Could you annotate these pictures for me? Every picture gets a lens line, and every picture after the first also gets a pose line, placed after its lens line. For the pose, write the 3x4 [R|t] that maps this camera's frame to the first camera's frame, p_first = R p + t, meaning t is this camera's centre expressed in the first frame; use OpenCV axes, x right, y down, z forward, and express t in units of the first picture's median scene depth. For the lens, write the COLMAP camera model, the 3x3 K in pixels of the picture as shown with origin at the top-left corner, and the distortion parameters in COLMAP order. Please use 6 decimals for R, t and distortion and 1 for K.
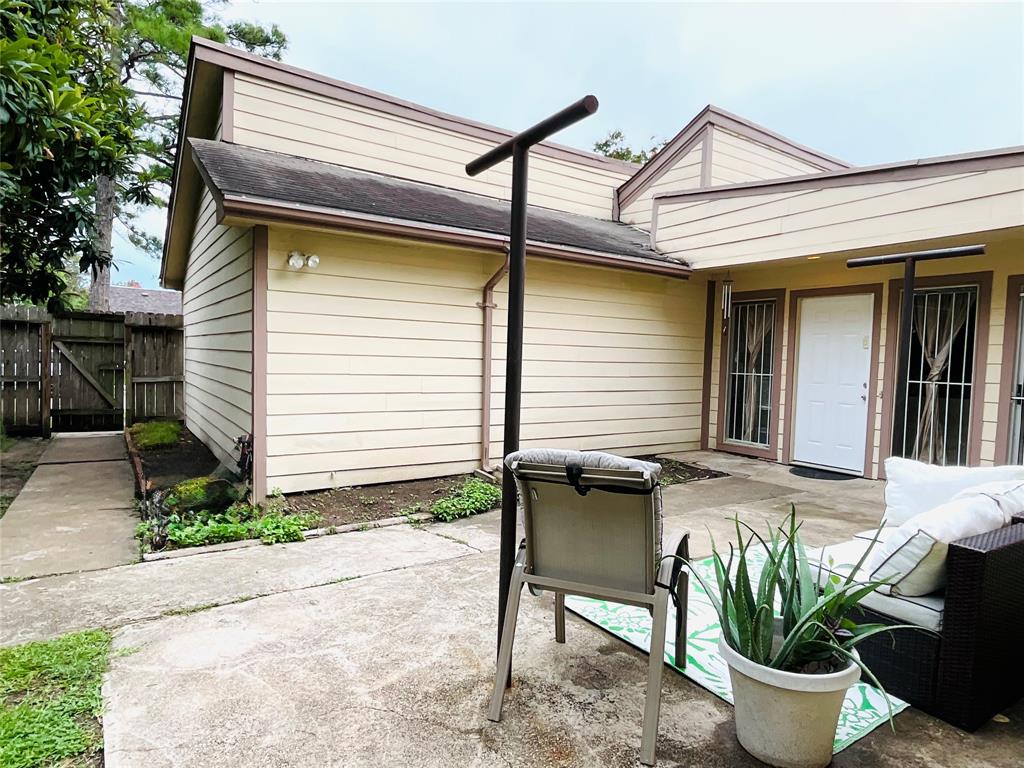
lens RADIAL K [[602.3, 0, 510.4], [0, 602.3, 386.1], [0, 0, 1]] dist [-0.002730, -0.000244]
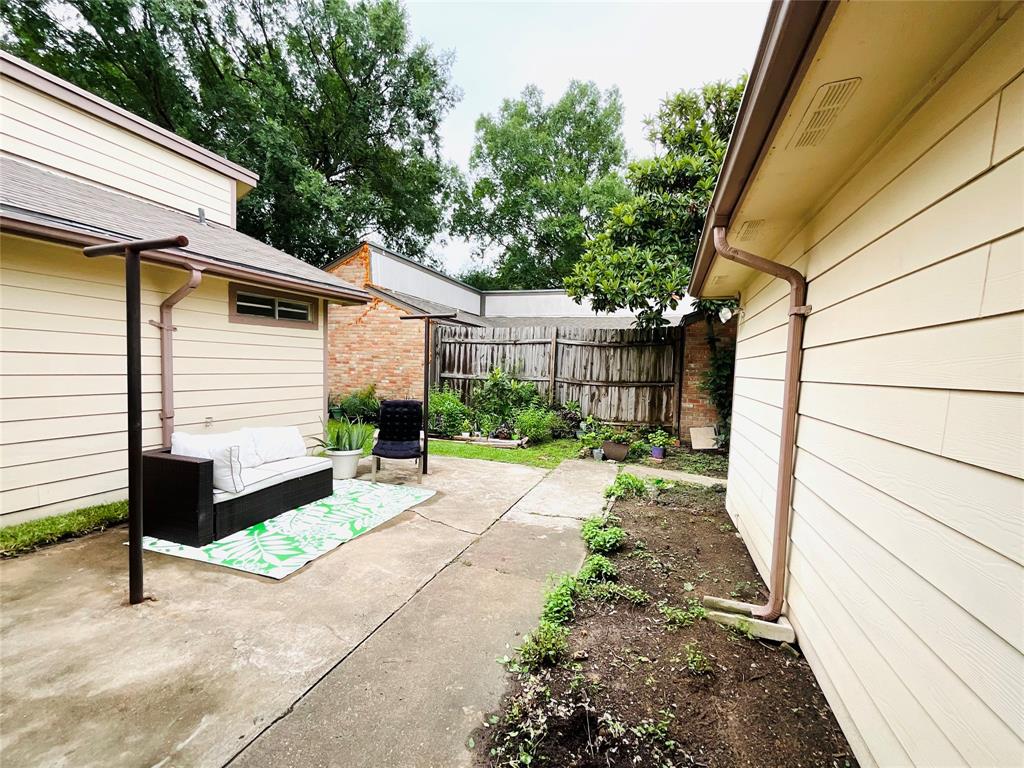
lens RADIAL K [[419.7, 0, 510.9], [0, 419.7, 390.0], [0, 0, 1]] dist [-0.000342, 0.001319]
pose [[-0.799723, -0.033947, -0.599409, 0.494361], [-0.095102, 0.992957, 0.070649, -0.084795], [0.592789, 0.113504, -0.797319, 1.495805]]
